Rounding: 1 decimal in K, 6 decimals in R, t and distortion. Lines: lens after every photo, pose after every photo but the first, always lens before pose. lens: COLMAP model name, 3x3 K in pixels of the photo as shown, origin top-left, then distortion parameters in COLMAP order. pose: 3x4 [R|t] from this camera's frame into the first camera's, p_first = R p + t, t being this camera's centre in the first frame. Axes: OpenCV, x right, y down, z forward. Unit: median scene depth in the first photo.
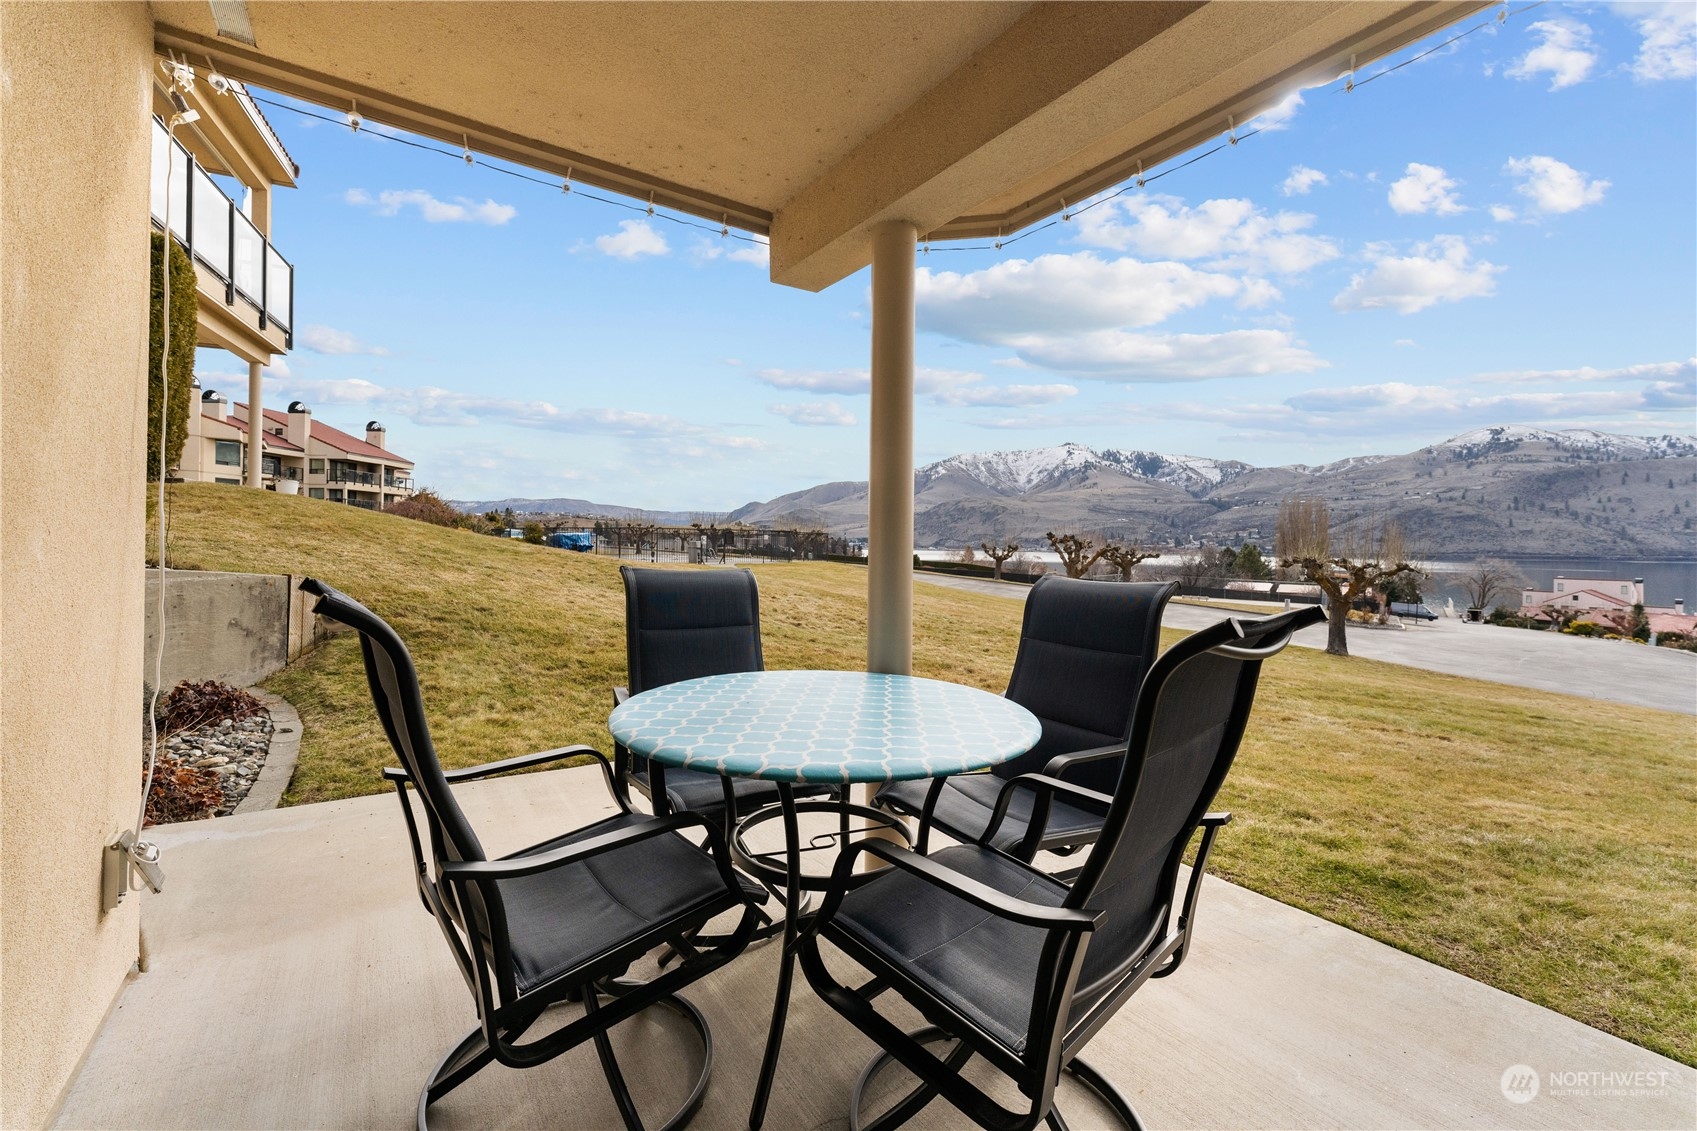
lens RADIAL K [[687.4, 0, 834.5], [0, 687.4, 539.9], [0, 0, 1]] dist [0.001945, -0.000364]
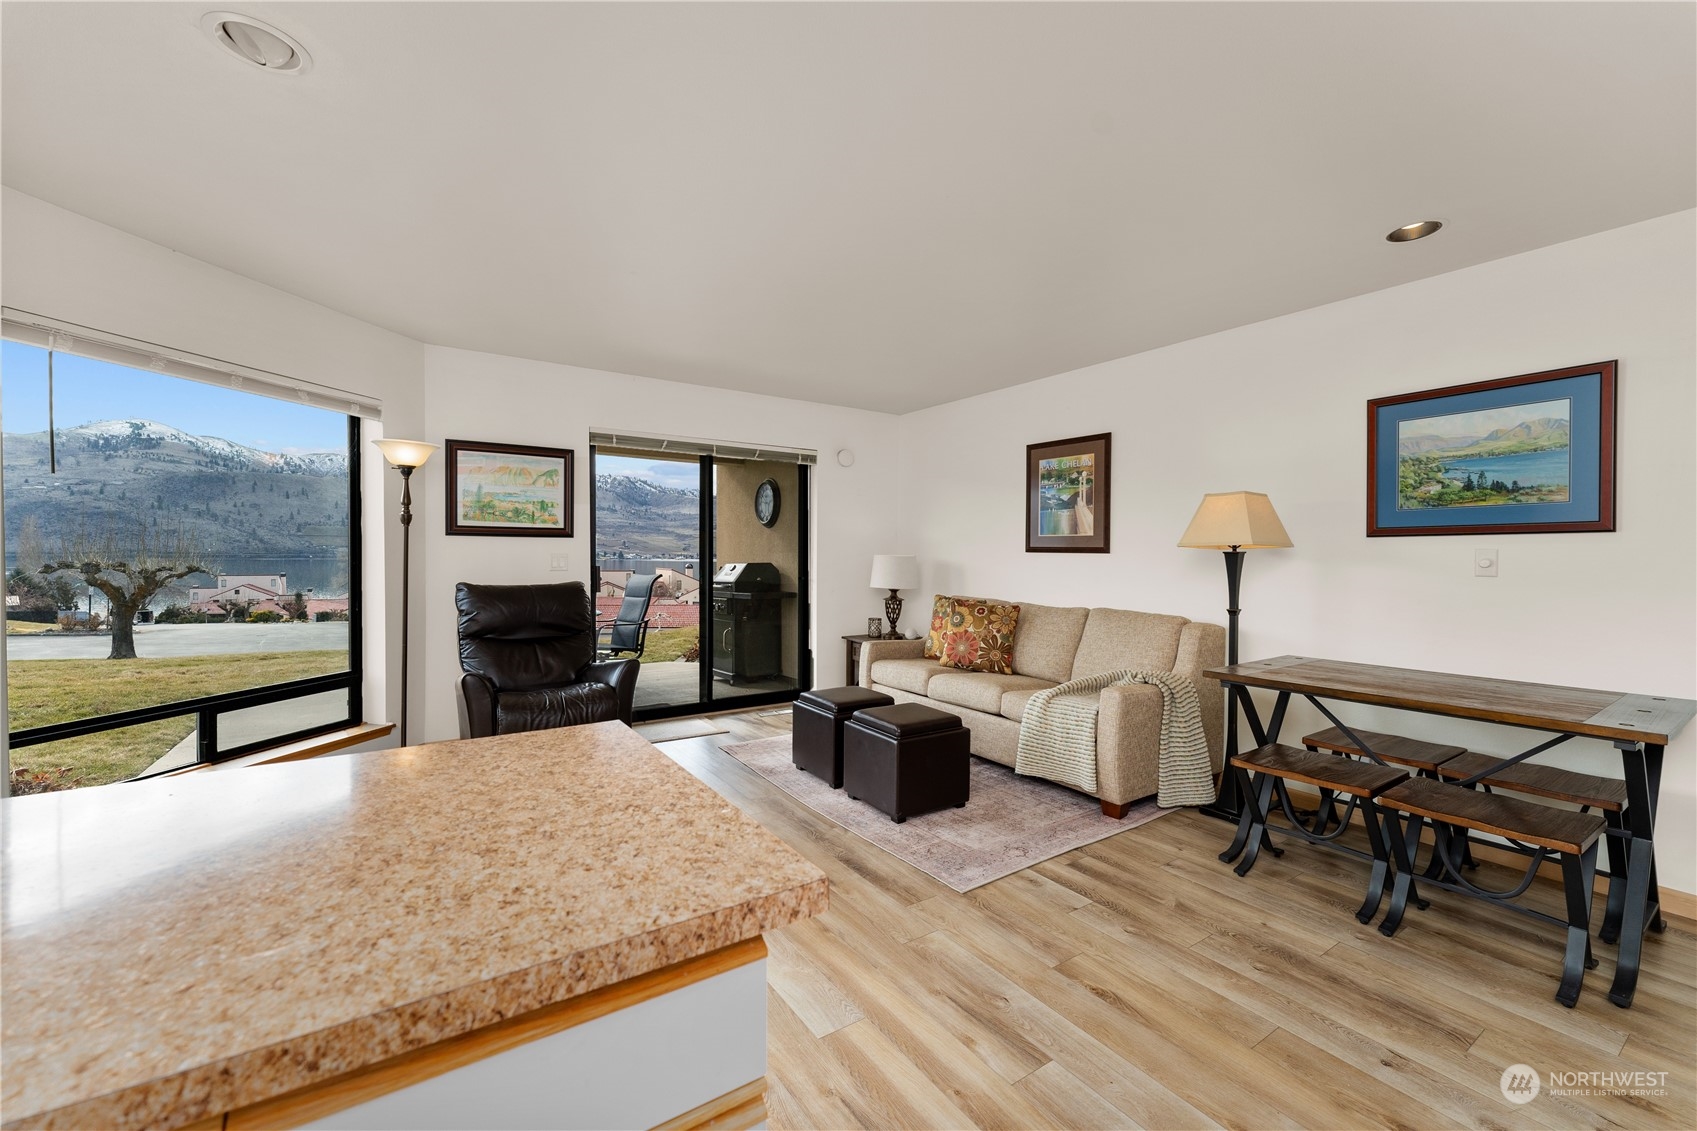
lens RADIAL K [[687.4, 0, 849.0], [0, 687.4, 563.0], [0, 0, 1]] dist [0.001945, -0.000364]
pose [[0.001669, -0.021503, 0.999767, -0.117221], [-0.013738, 0.999674, 0.021524, -0.003333], [-0.999904, -0.013770, 0.001373, -0.018225]]
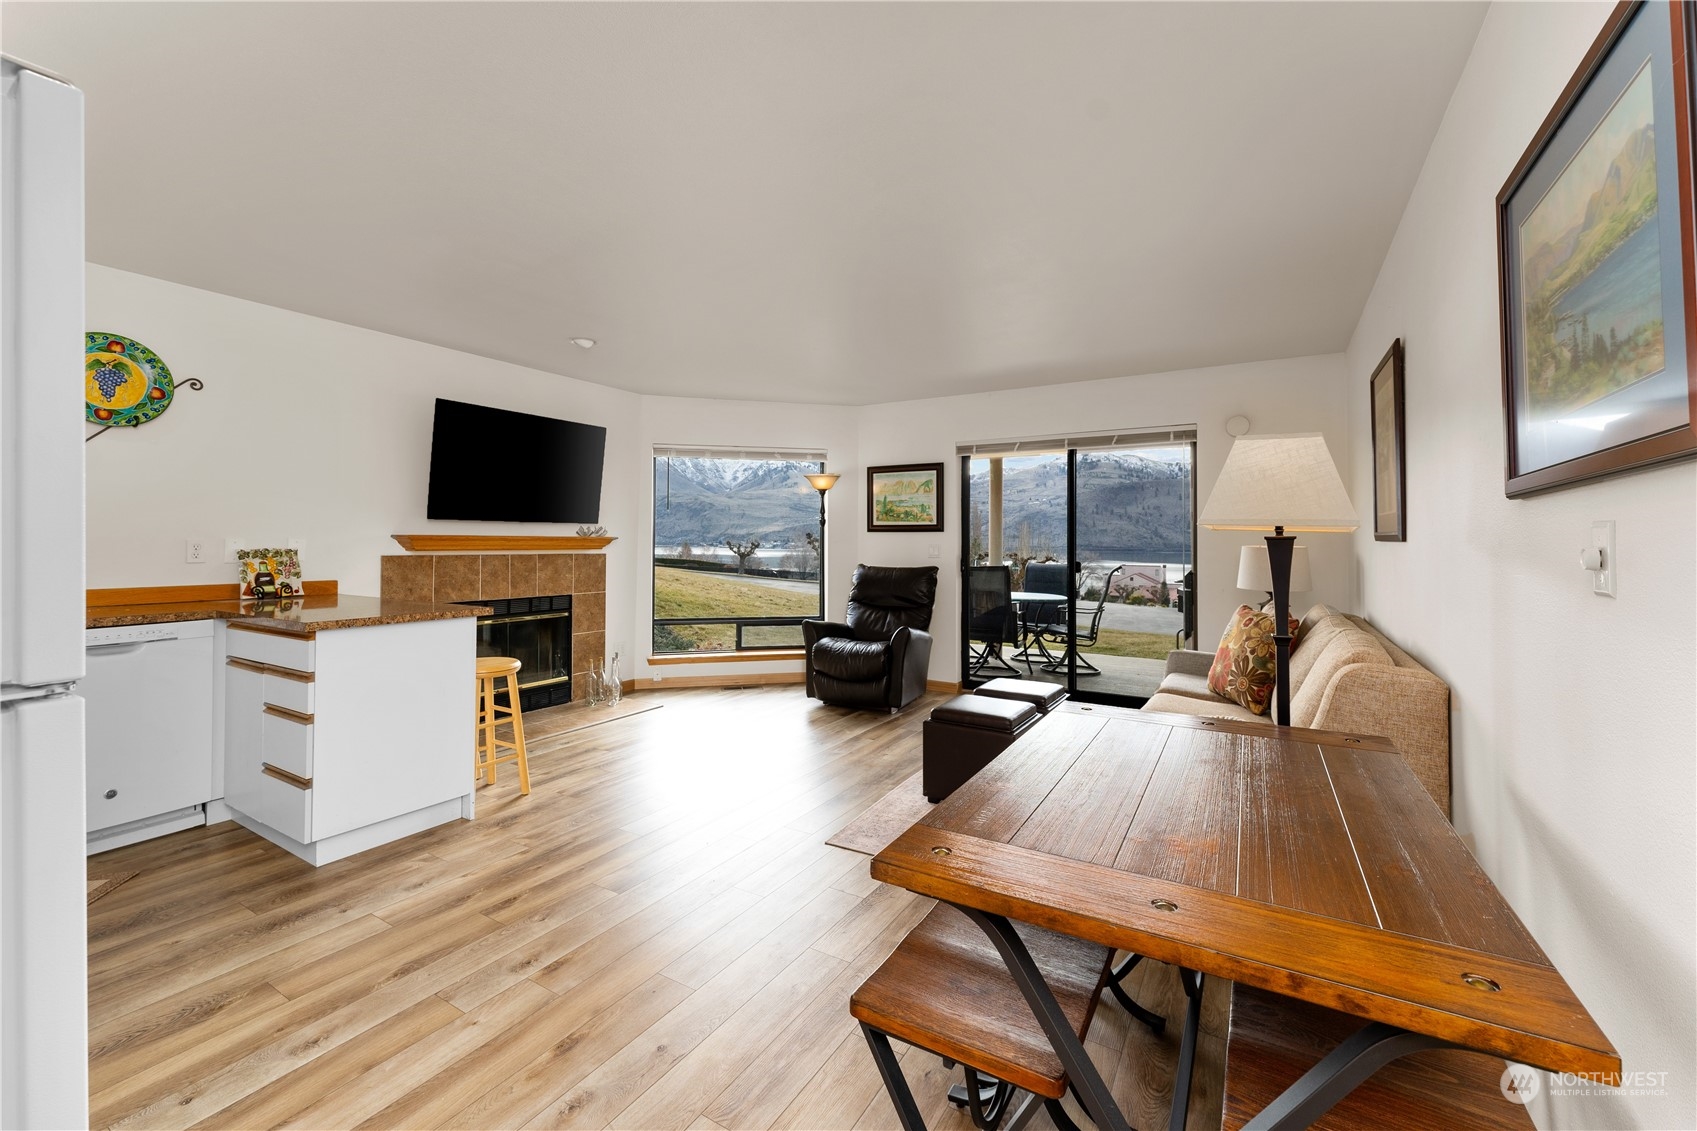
lens RADIAL K [[687.4, 0, 845.1], [0, 687.4, 541.2], [0, 0, 1]] dist [0.001945, -0.000364]
pose [[0.906894, -0.001525, 0.421357, -0.090475], [-0.001692, 0.999972, 0.007261, -0.003467], [-0.421356, -0.007298, 0.906866, -0.077183]]
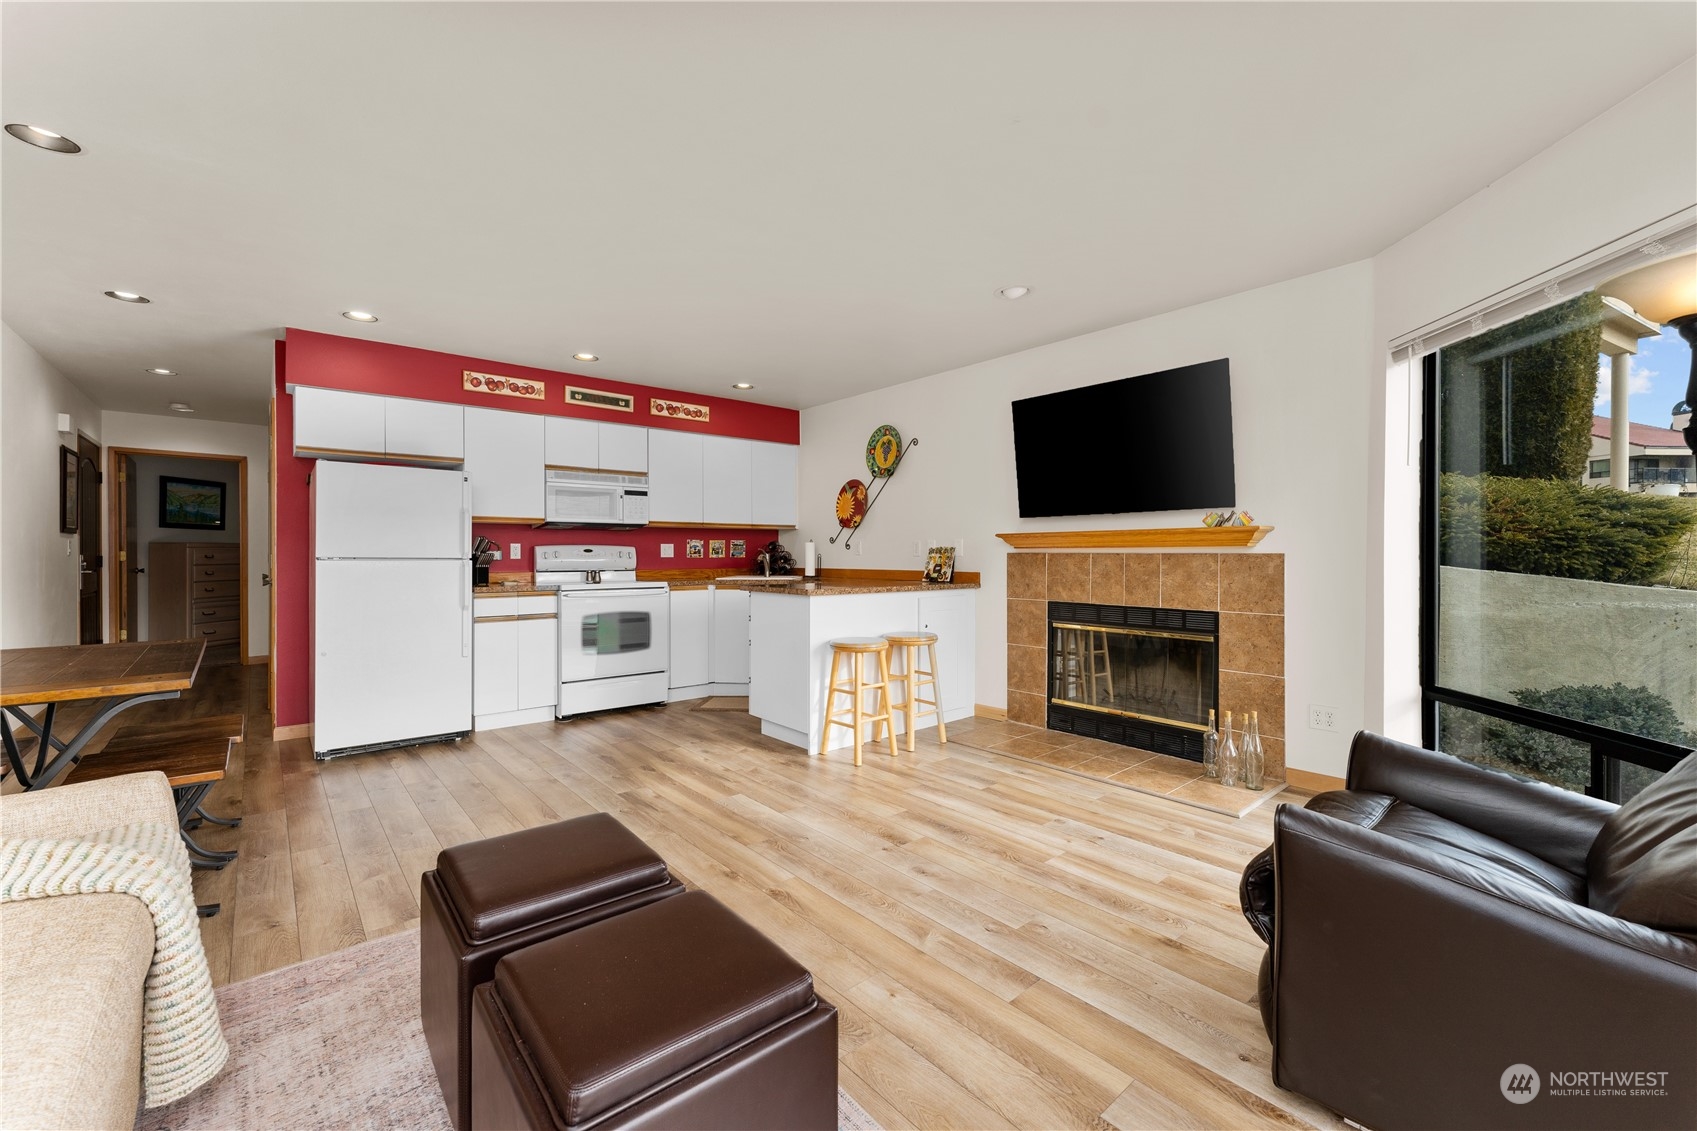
lens RADIAL K [[687.4, 0, 850.8], [0, 687.4, 561.4], [0, 0, 1]] dist [0.001945, -0.000364]
pose [[0.117517, 0.001344, -0.993070, -0.019456], [0.005805, 0.999981, 0.002041, -0.000346], [0.993054, -0.006004, 0.117507, -0.014217]]
